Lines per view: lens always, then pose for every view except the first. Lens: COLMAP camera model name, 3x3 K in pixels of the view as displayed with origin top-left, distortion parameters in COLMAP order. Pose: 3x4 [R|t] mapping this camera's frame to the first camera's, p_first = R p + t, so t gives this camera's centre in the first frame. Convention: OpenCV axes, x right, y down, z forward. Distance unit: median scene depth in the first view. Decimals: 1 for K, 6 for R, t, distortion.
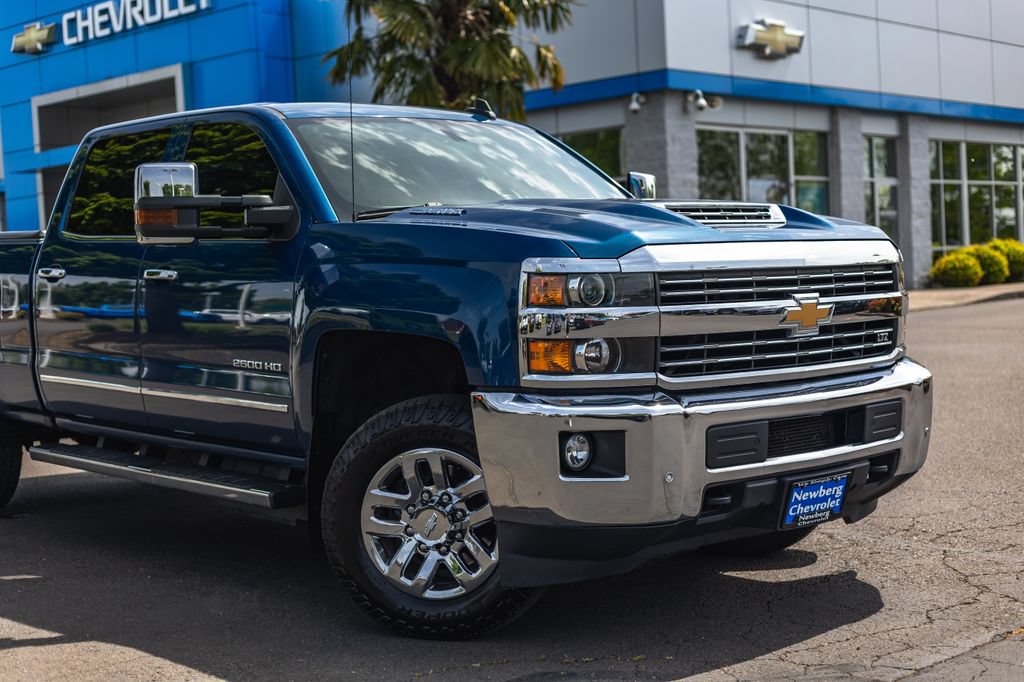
lens RADIAL K [[1449.6, 0, 532.4], [0, 1449.6, 336.2], [0, 0, 1]] dist [0.018860, -0.021004]
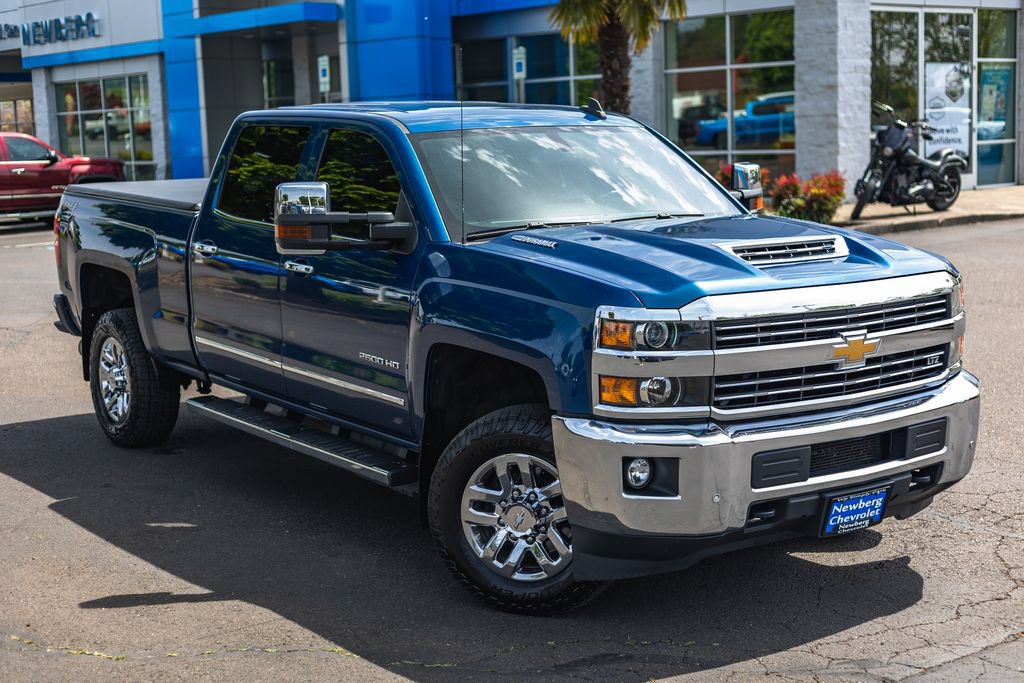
lens RADIAL K [[1530.1, 0, 562.1], [0, 1530.1, 338.1], [0, 0, 1]] dist [0.026727, -0.049591]
pose [[0.995105, 0.033086, -0.093115, 0.072560], [-0.023869, 0.994859, 0.098412, -0.133576], [0.095893, -0.095708, 0.990780, -0.198717]]
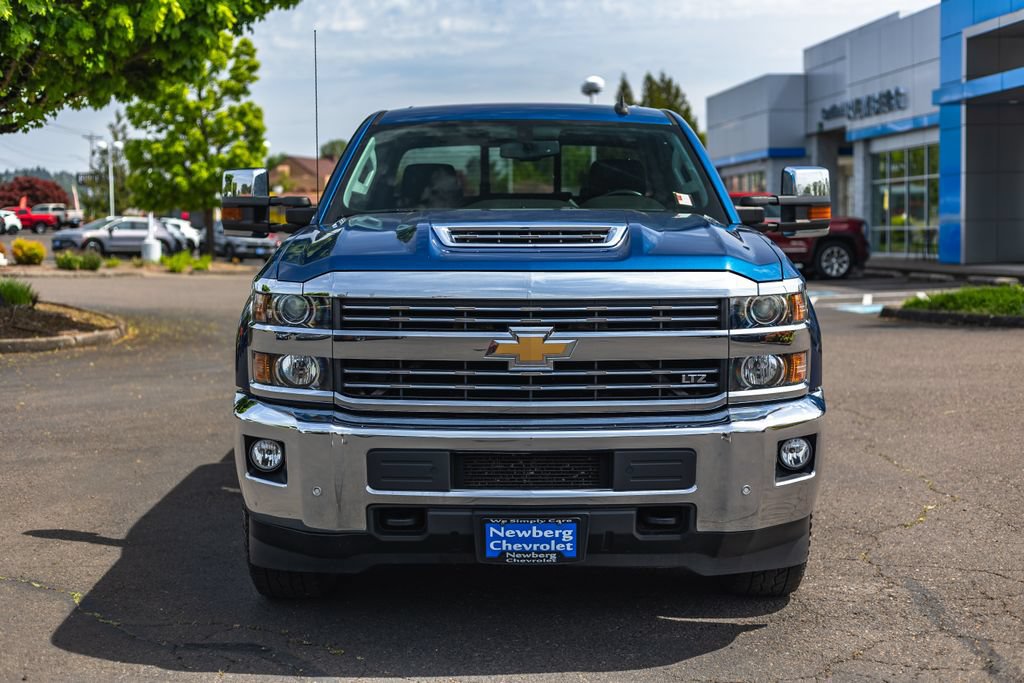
lens RADIAL K [[1449.6, 0, 532.4], [0, 1449.6, 336.7], [0, 0, 1]] dist [0.018860, -0.021004]
pose [[0.754465, 0.091812, -0.649887, 0.803796], [-0.054642, 0.995517, 0.077207, -0.095856], [0.654062, -0.022739, 0.756099, 0.267742]]
